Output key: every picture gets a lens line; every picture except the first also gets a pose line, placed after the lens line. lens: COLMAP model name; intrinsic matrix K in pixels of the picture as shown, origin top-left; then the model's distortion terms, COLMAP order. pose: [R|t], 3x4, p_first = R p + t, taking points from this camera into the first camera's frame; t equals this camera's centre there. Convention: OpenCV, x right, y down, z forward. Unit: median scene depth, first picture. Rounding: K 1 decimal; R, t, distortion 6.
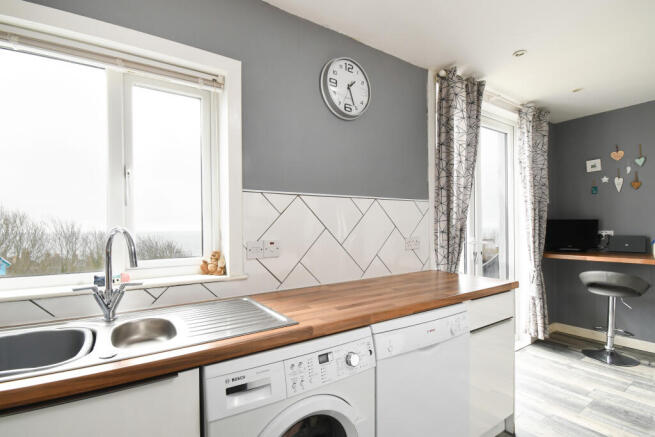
lens RADIAL K [[304.8, 0, 326.2], [0, 304.8, 231.5], [0, 0, 1]] dist [-0.005429, -0.002784]
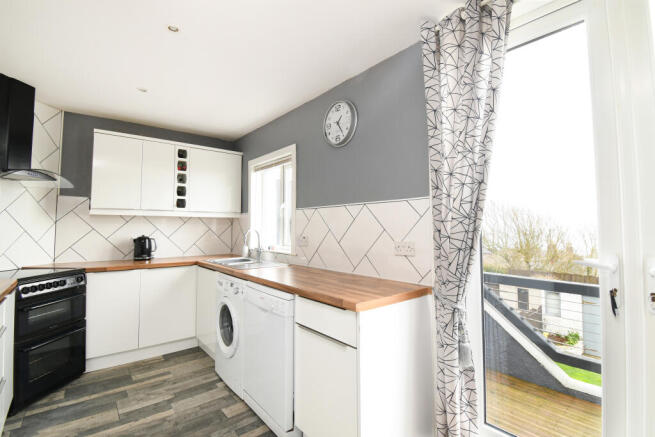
lens RADIAL K [[304.8, 0, 328.7], [0, 304.8, 213.8], [0, 0, 1]] dist [-0.005429, -0.002784]
pose [[0.107797, -0.035691, -0.993532, 1.309308], [-0.018048, 0.999120, -0.037850, -0.029285], [0.994009, 0.022011, 0.107058, 0.793611]]
